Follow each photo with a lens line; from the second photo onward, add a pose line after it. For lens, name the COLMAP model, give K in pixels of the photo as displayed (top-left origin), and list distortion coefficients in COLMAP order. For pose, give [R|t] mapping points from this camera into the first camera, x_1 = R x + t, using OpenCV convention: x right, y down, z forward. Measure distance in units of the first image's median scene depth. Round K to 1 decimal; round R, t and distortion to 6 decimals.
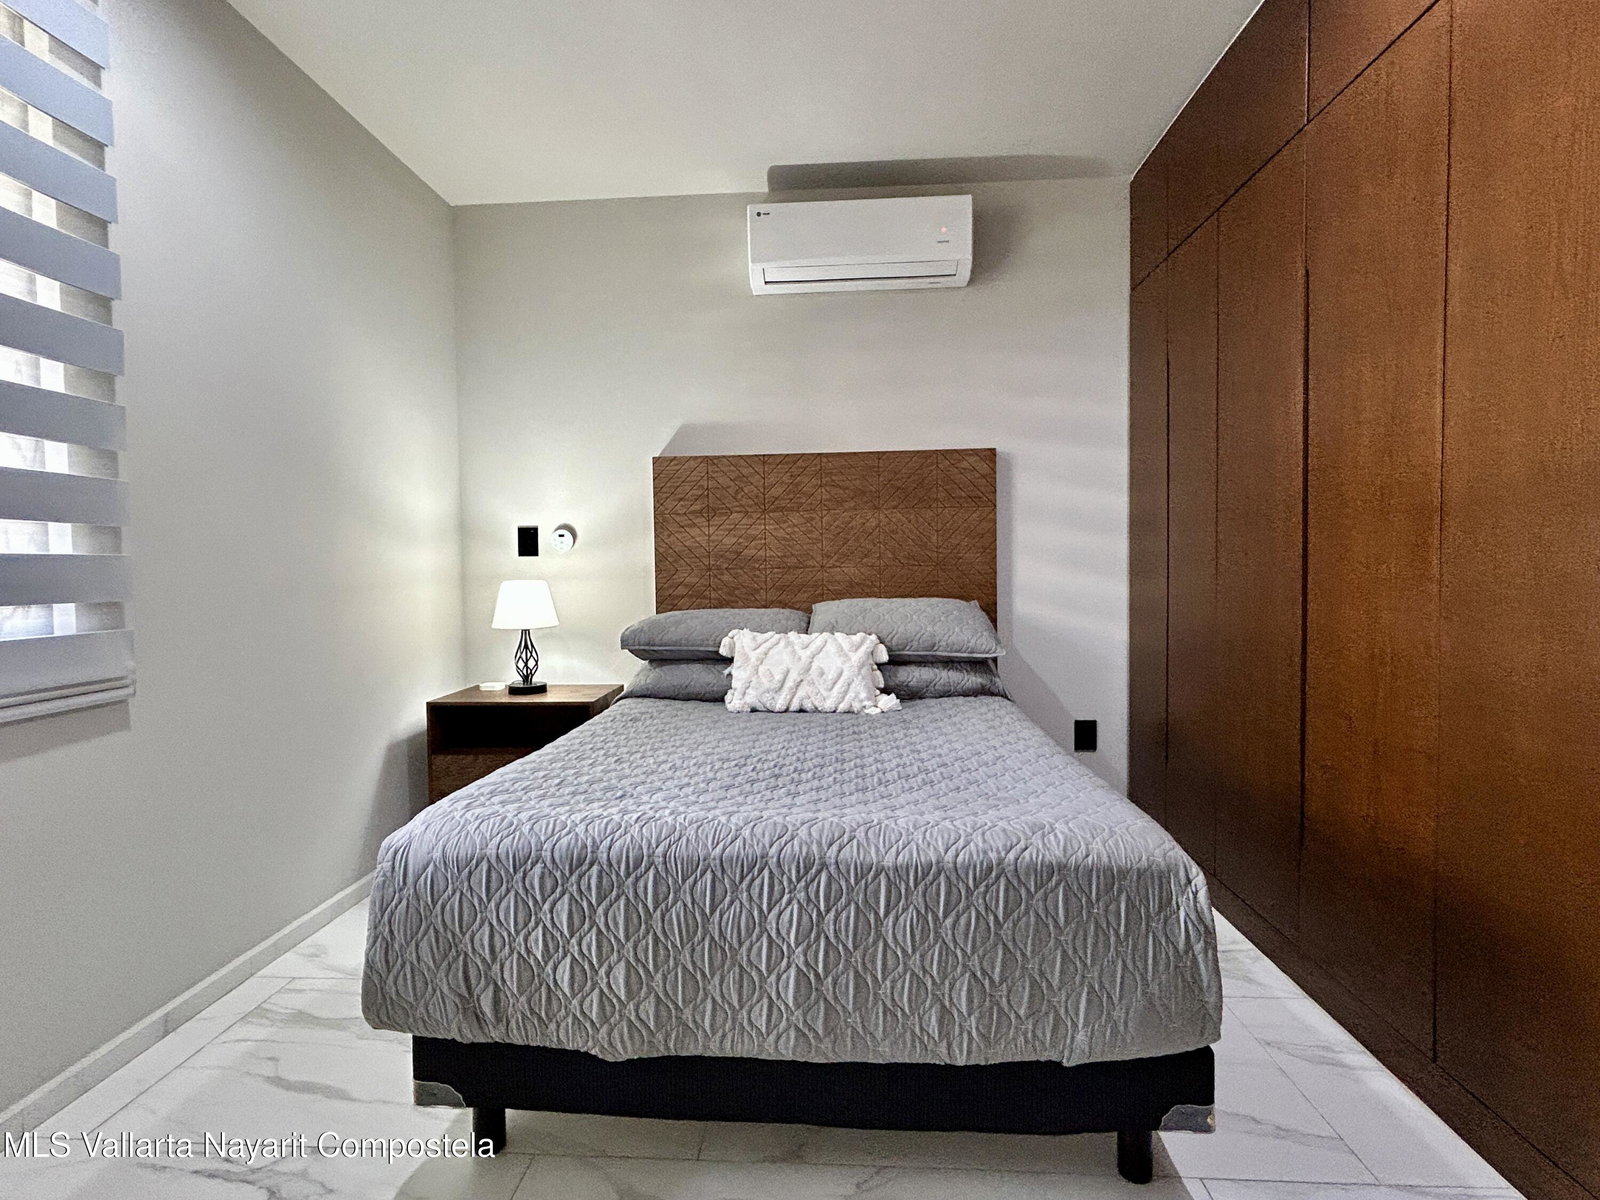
lens RADIAL K [[790.8, 0, 795.6], [0, 790.8, 601.9], [0, 0, 1]] dist [-0.000325, -0.000373]
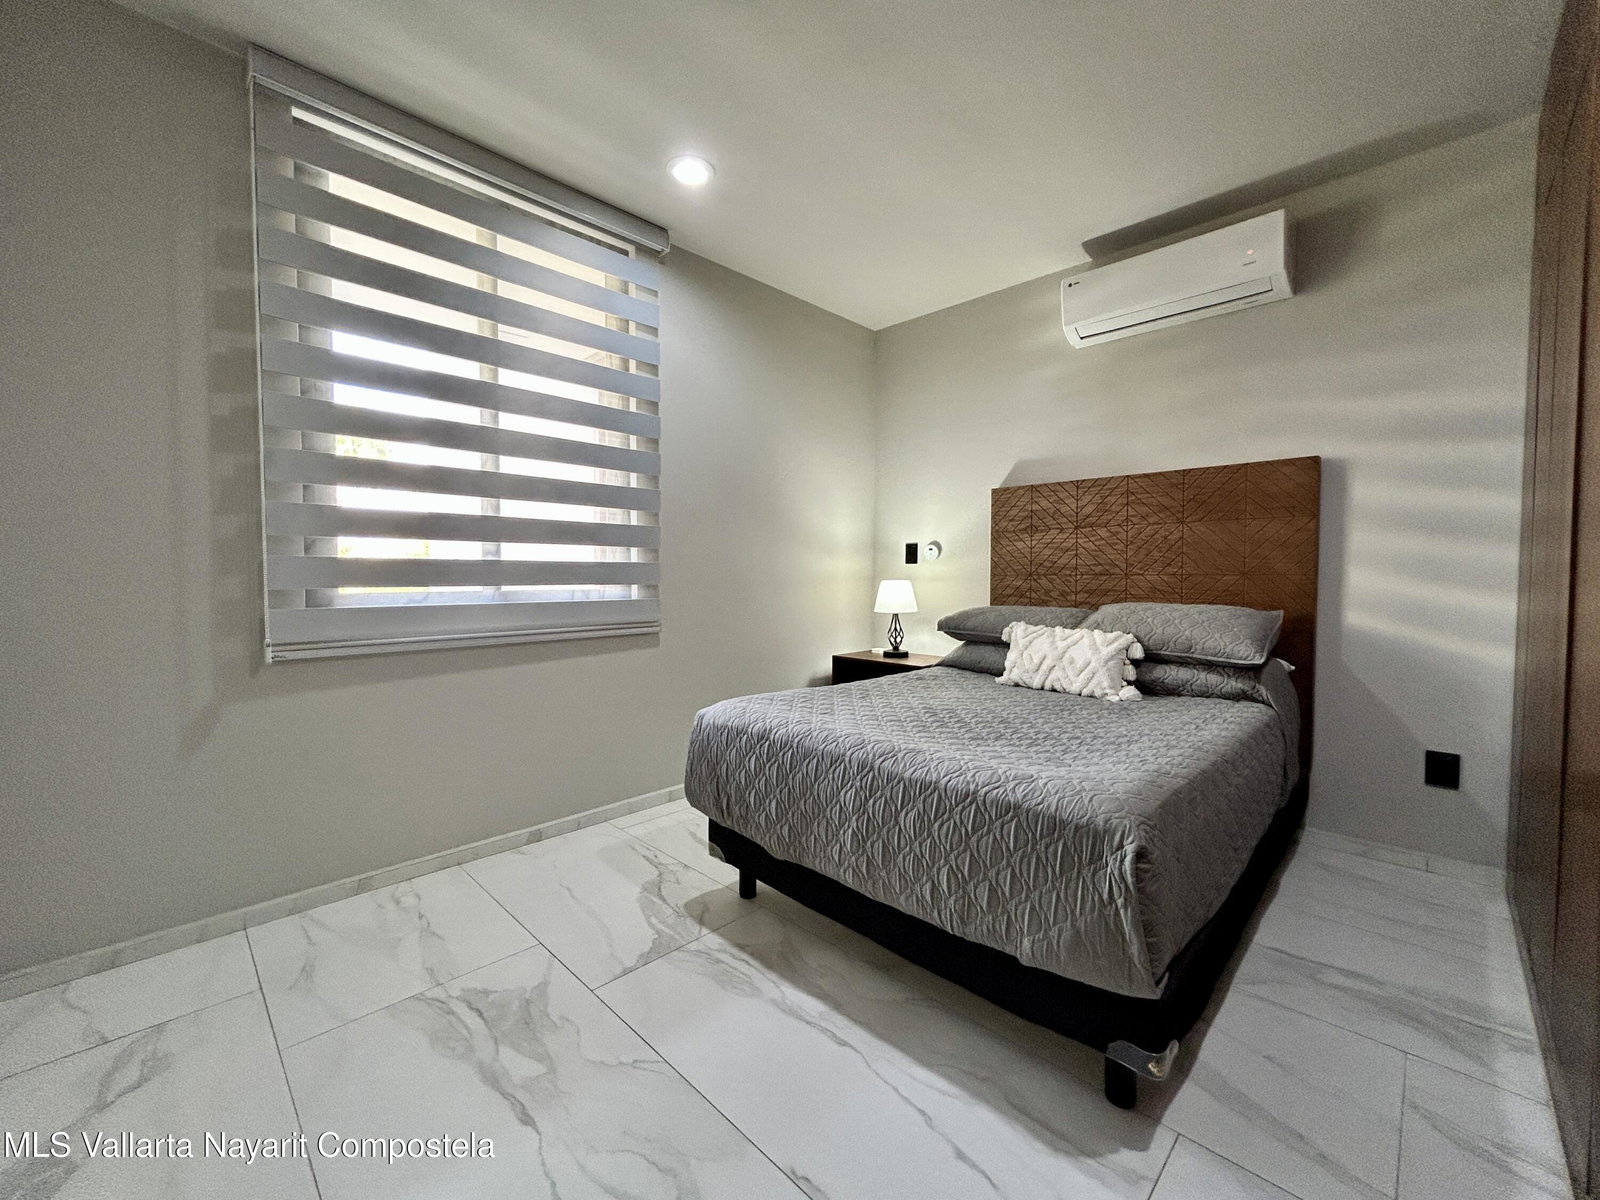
lens RADIAL K [[637.7, 0, 800.0], [0, 637.7, 600.0], [0, 0, 1]] dist [-0.000991, -0.000033]
pose [[0.758160, 0.042895, -0.650656, 0.352325], [-0.042088, 0.998972, 0.016816, -0.003329], [0.650708, 0.014635, 0.759187, -0.015672]]
